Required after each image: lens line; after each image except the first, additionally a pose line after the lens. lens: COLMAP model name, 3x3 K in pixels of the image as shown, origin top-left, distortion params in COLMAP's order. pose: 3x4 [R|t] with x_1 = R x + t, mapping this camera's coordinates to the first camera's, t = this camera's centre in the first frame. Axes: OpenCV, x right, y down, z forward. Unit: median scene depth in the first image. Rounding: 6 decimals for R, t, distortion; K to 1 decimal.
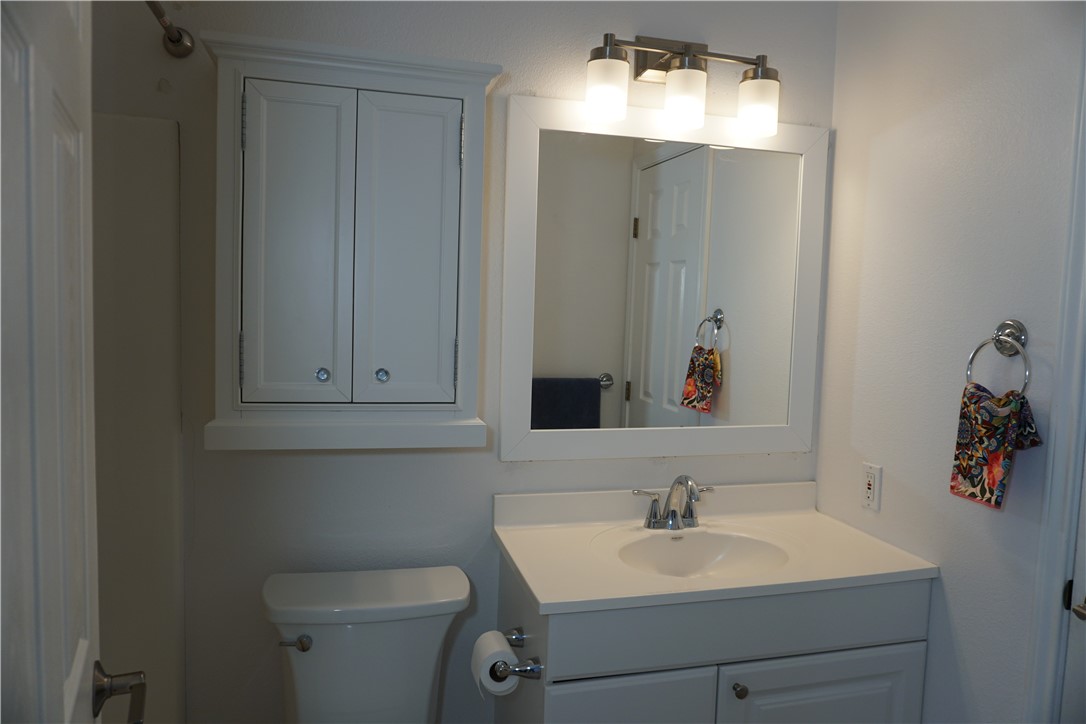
lens RADIAL K [[719.6, 0, 542.0], [0, 719.6, 366.3], [0, 0, 1]] dist [-0.056234, 0.041577]
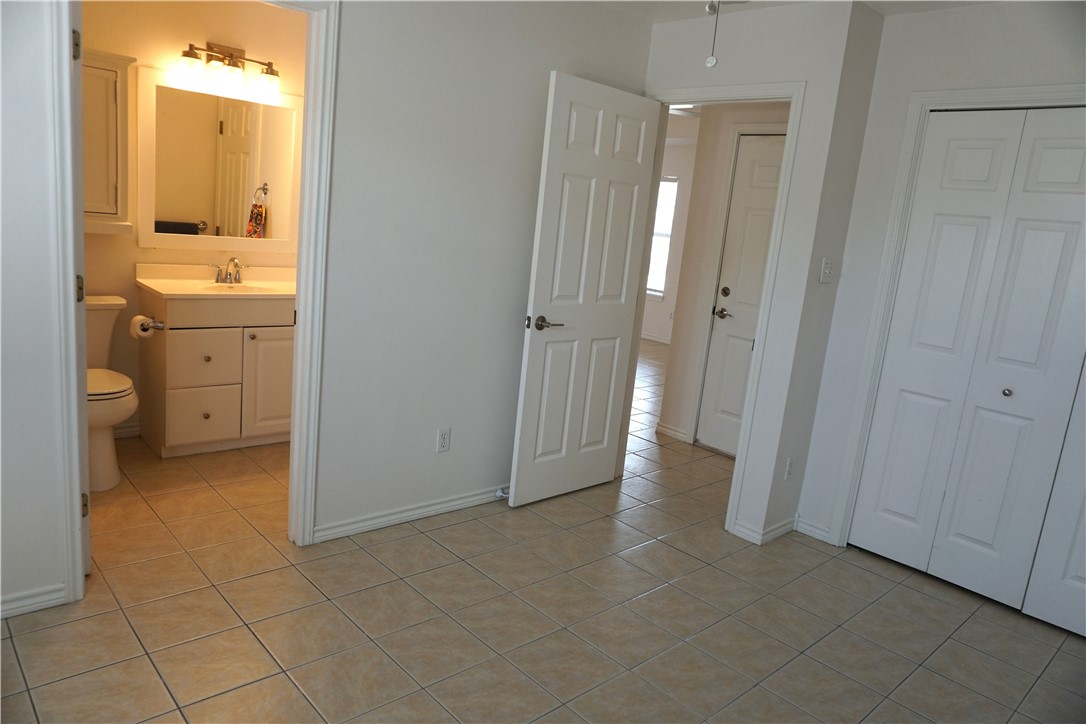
lens RADIAL K [[719.6, 0, 542.0], [0, 719.6, 366.3], [0, 0, 1]] dist [-0.056234, 0.041577]
pose [[0.875939, -0.032340, 0.481337, -0.034424], [-0.043394, 0.988424, 0.145378, 0.123439], [-0.480467, -0.148230, 0.864395, -1.387100]]
